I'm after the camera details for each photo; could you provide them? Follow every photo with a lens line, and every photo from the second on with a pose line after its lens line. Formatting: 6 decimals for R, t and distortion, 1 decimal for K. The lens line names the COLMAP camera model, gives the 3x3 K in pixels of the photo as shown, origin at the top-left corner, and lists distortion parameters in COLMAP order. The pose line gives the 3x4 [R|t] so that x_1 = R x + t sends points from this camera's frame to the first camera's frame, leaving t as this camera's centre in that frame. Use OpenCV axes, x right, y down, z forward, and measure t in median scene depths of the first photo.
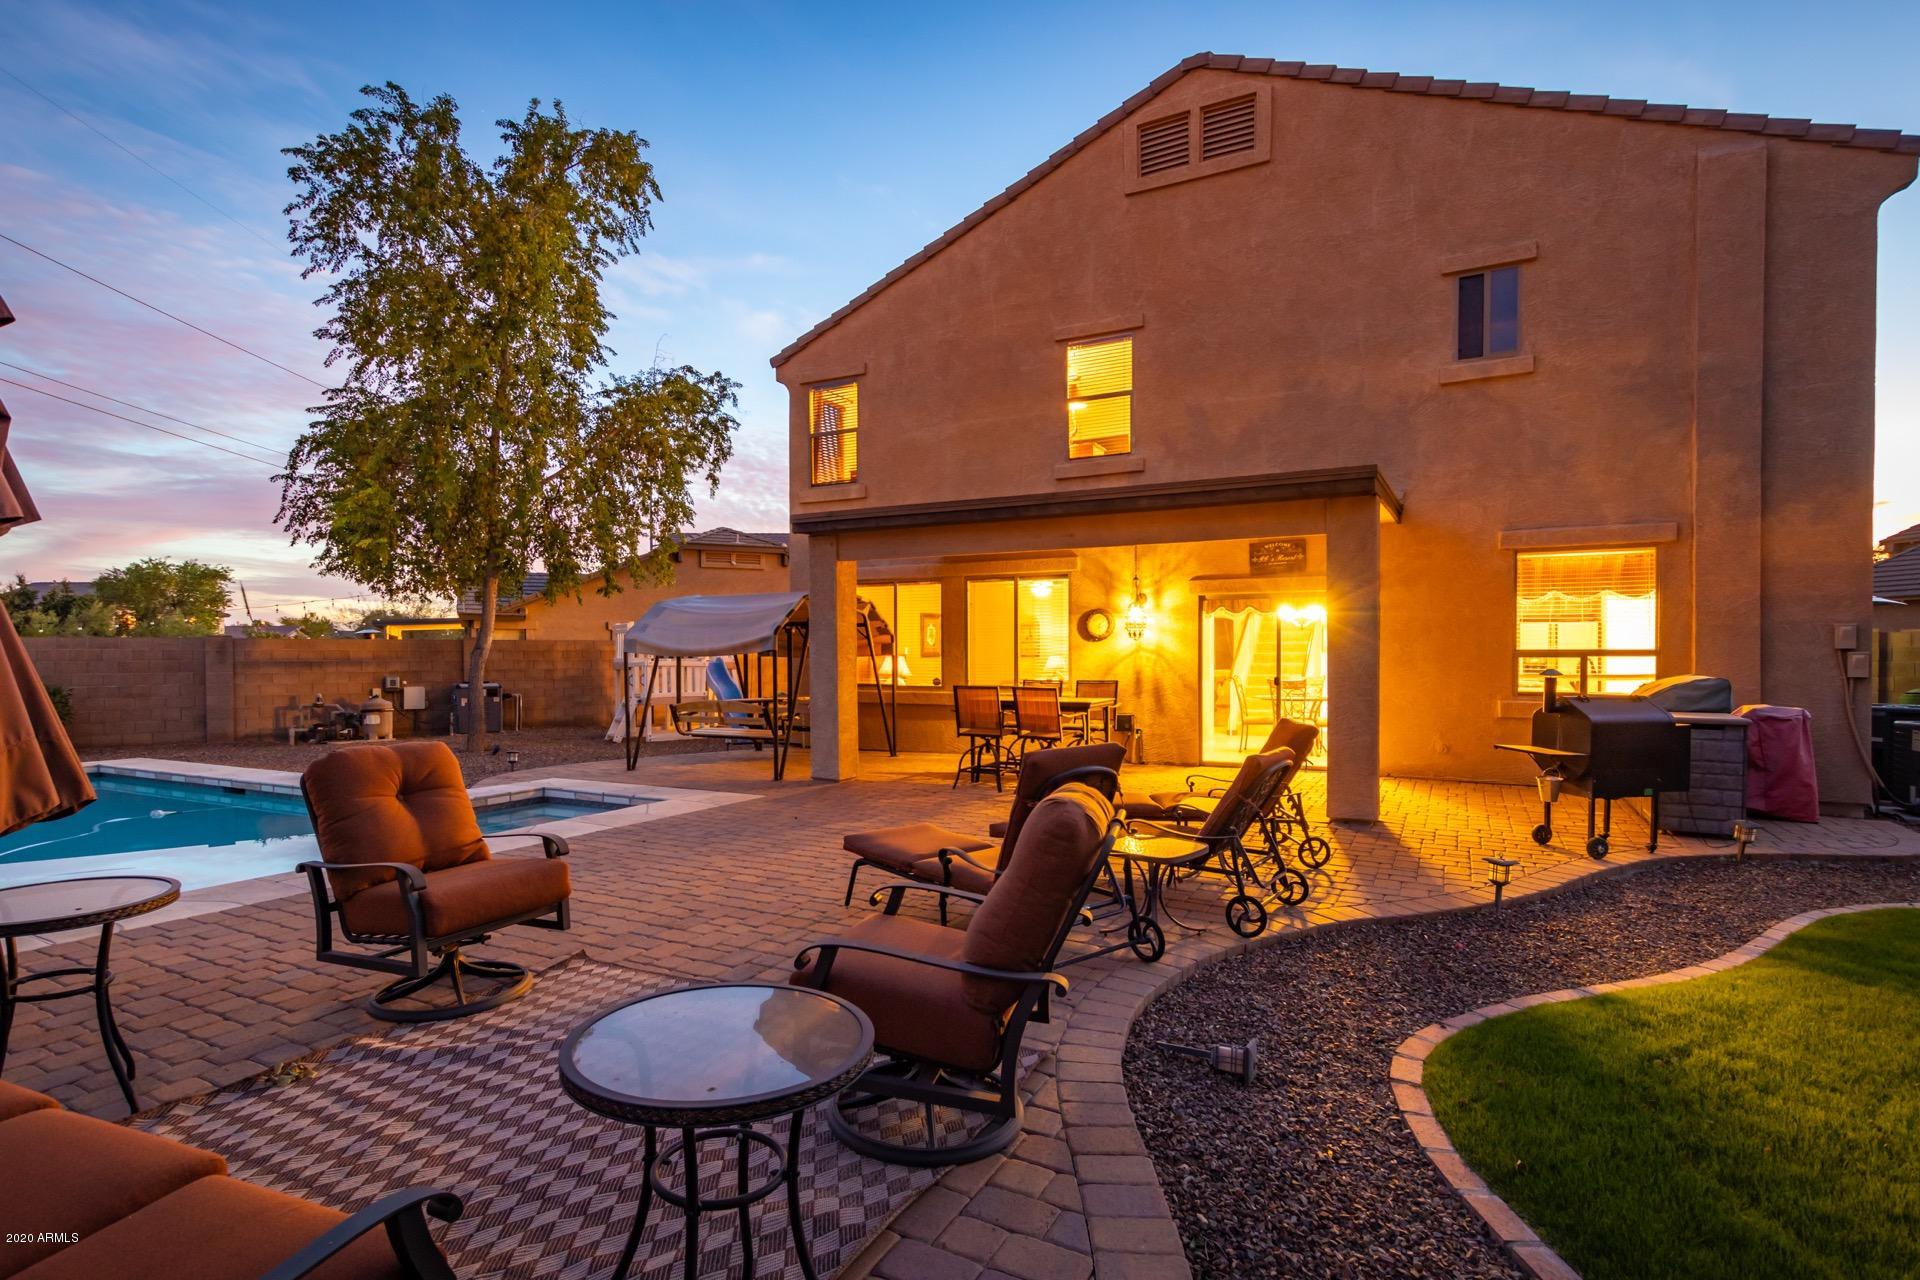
lens RADIAL K [[956.3, 0, 965.1], [0, 956.3, 668.3], [0, 0, 1]] dist [0.013502, -0.001519]
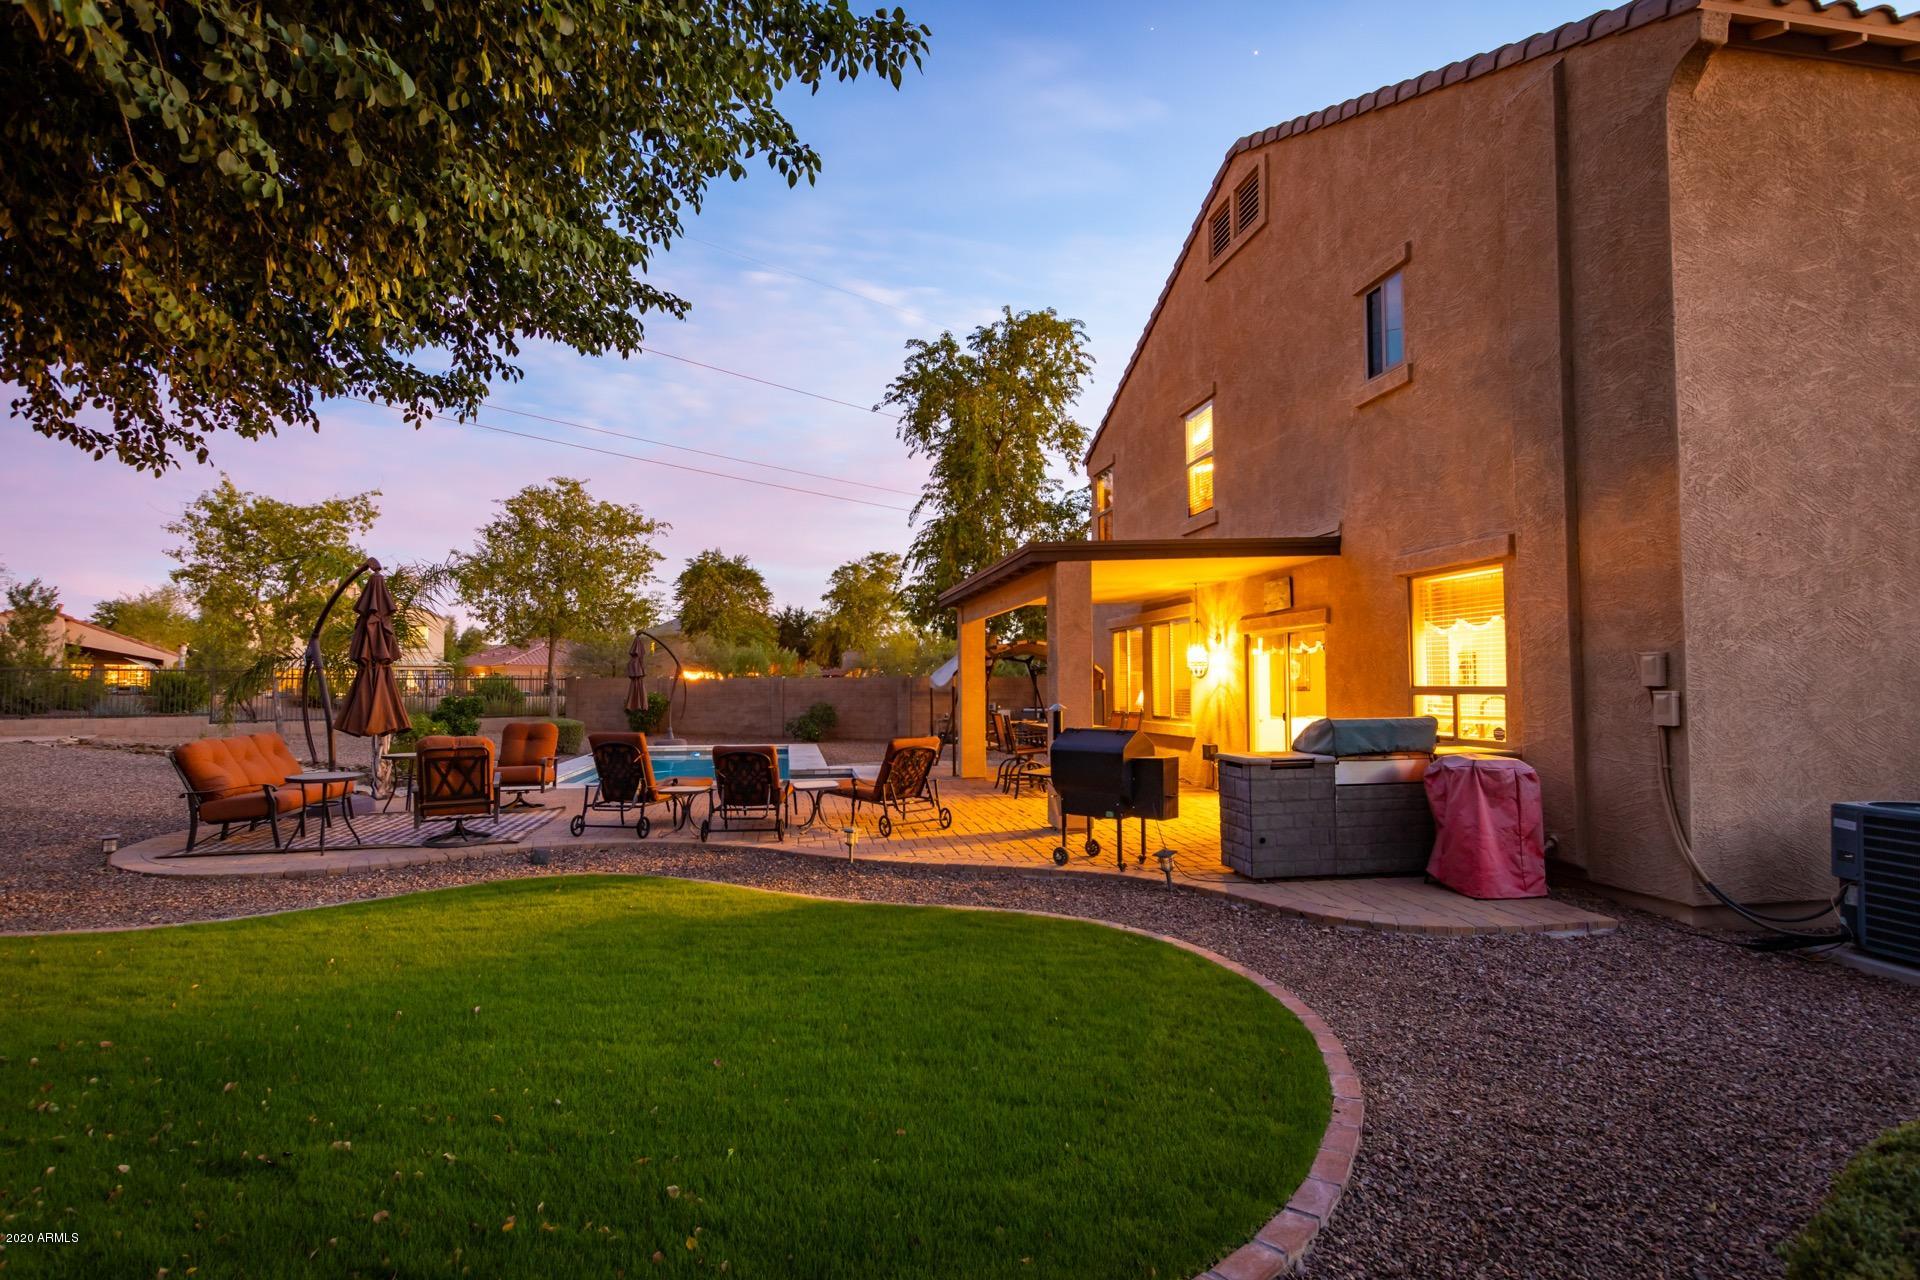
lens RADIAL K [[953.3, 0, 960.0], [0, 953.3, 640.0], [0, 0, 1]] dist [0.014893, -0.000247]
pose [[0.621876, -0.035849, -0.782295, 0.848434], [-0.013768, 0.998297, -0.056692, -0.005232], [0.782994, 0.046026, 0.620323, 0.096520]]
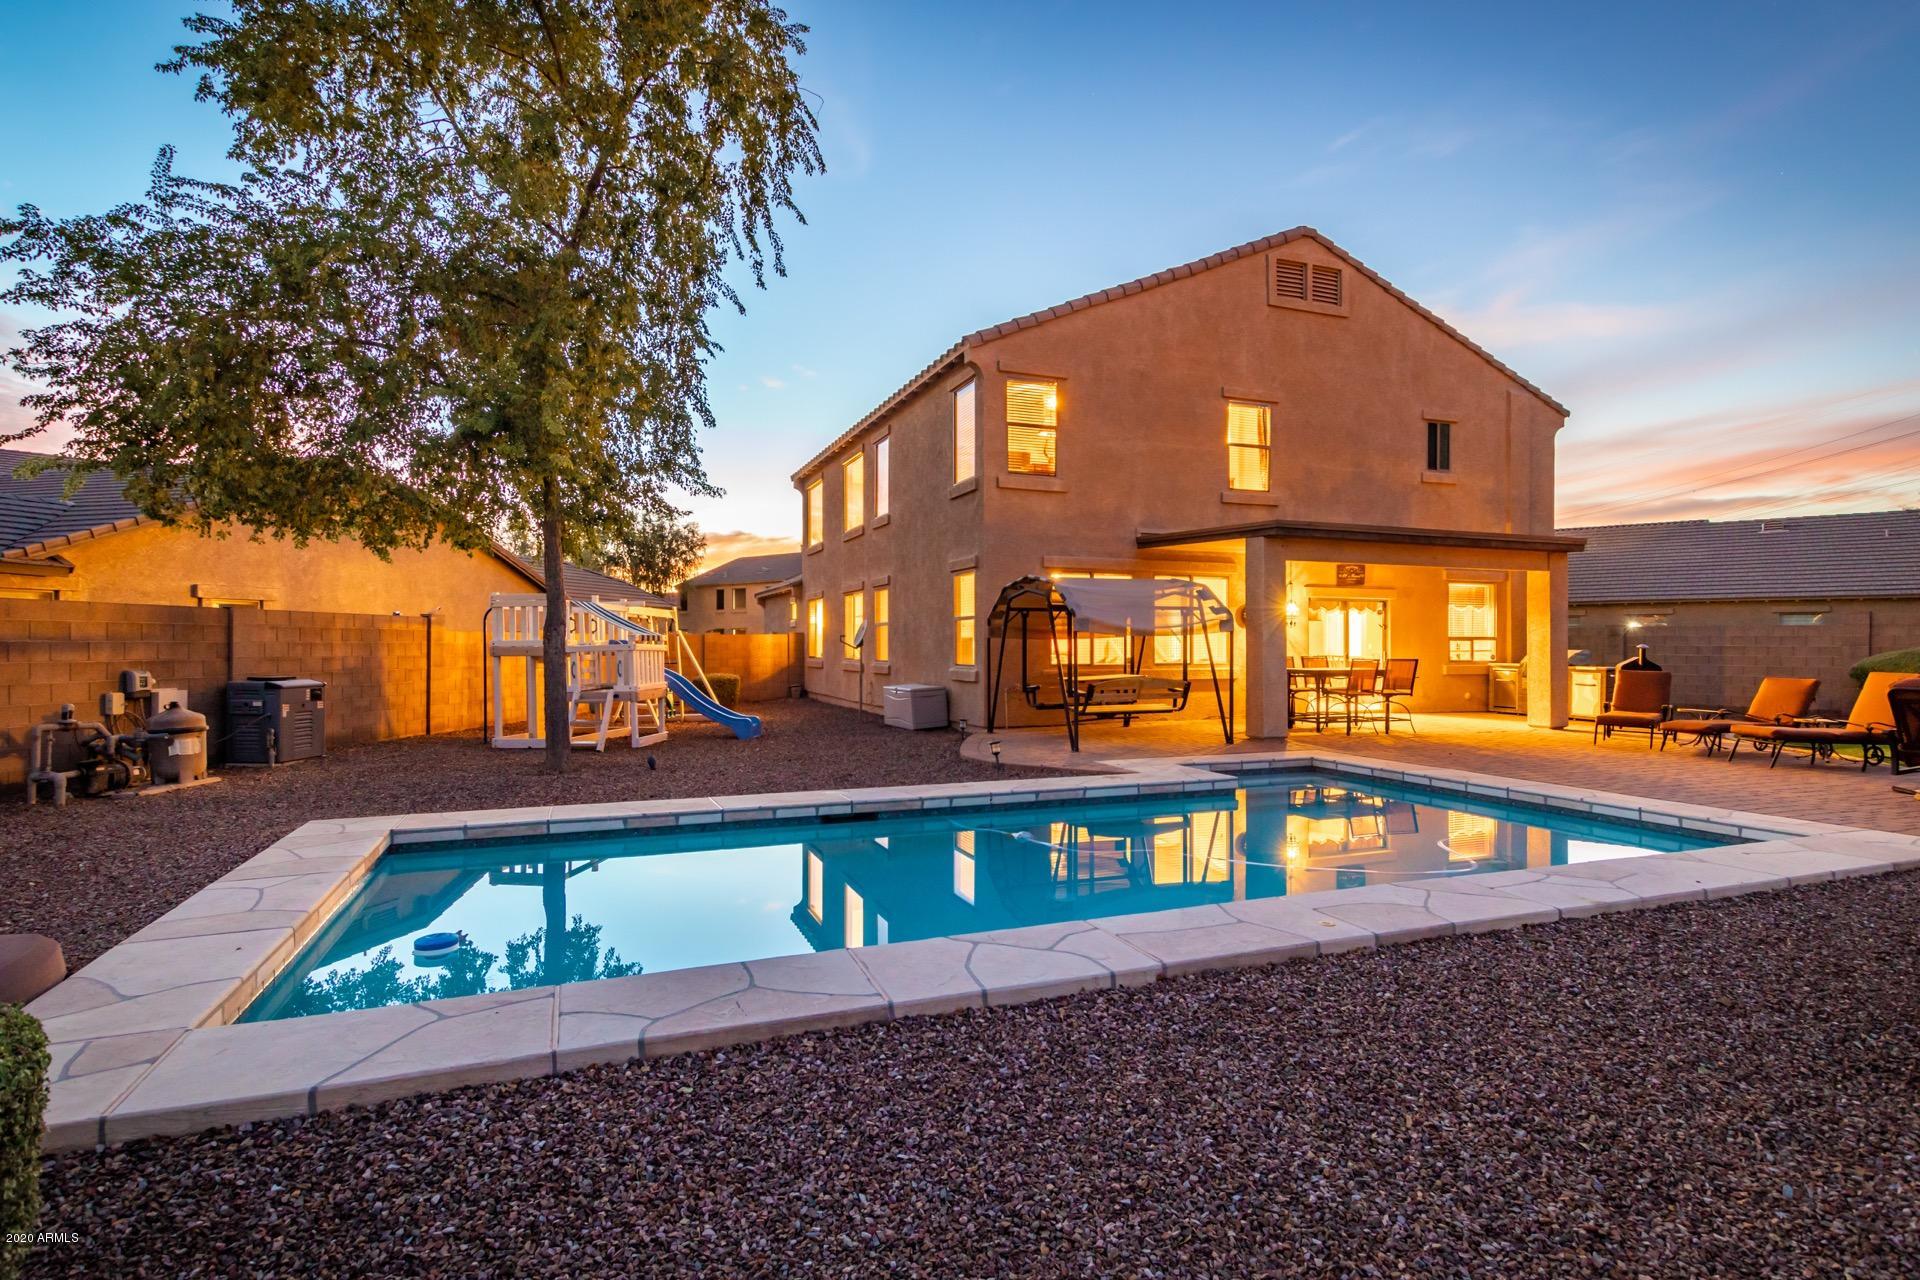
lens RADIAL K [[953.3, 0, 960.0], [0, 953.3, 640.0], [0, 0, 1]] dist [0.014893, -0.000247]
pose [[0.650531, 0.008194, 0.759435, -1.157125], [0.009760, 0.999769, -0.019148, 0.010416], [-0.759417, 0.019869, 0.650301, 0.450769]]
